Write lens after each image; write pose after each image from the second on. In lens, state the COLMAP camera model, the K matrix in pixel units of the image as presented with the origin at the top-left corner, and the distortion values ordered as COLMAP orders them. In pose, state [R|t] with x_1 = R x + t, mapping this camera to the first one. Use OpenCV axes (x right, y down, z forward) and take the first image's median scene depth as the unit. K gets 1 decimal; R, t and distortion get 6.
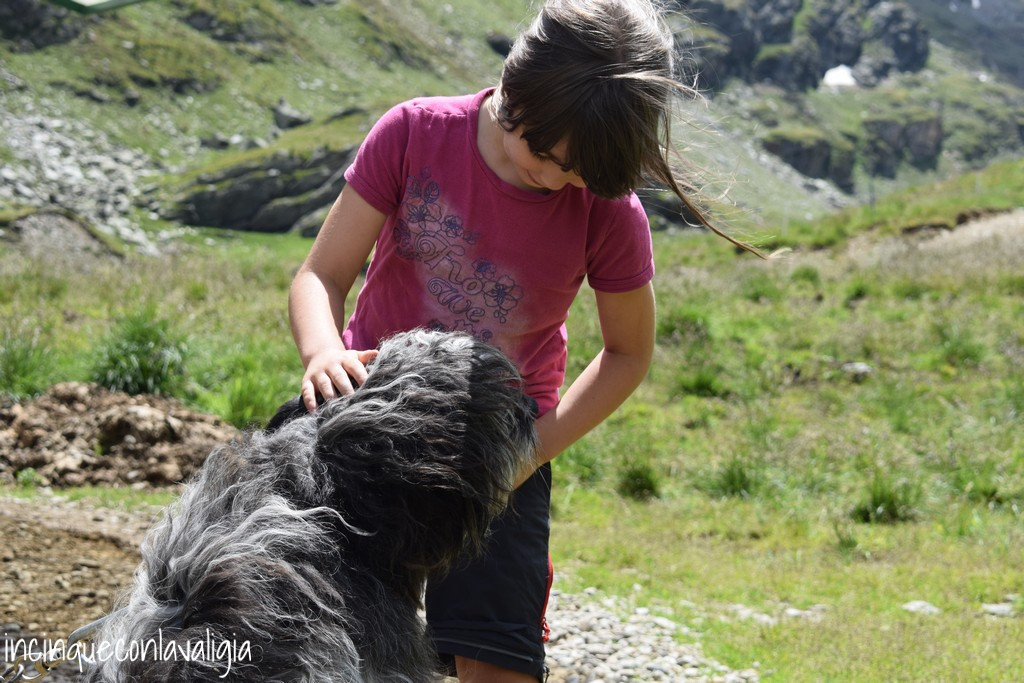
lens RADIAL K [[2360.9, 0, 511.1], [0, 2360.9, 341.3], [0, 0, 1]] dist [0.076412, 0.000000]
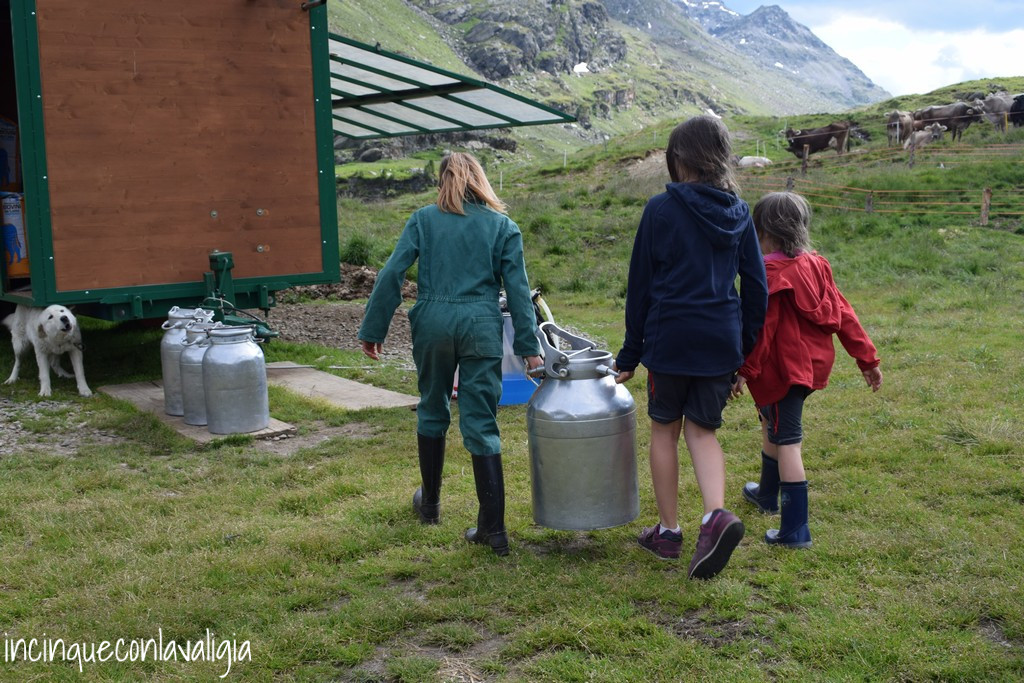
lens RADIAL K [[1243.7, 0, 512.3], [0, 1243.7, 342.2], [0, 0, 1]] dist [0.016818, 0.000000]
pose [[0.995756, -0.054783, 0.073950, -0.021222], [0.046800, 0.993300, 0.105663, -0.007866], [-0.079243, -0.101753, 0.991649, -0.108304]]
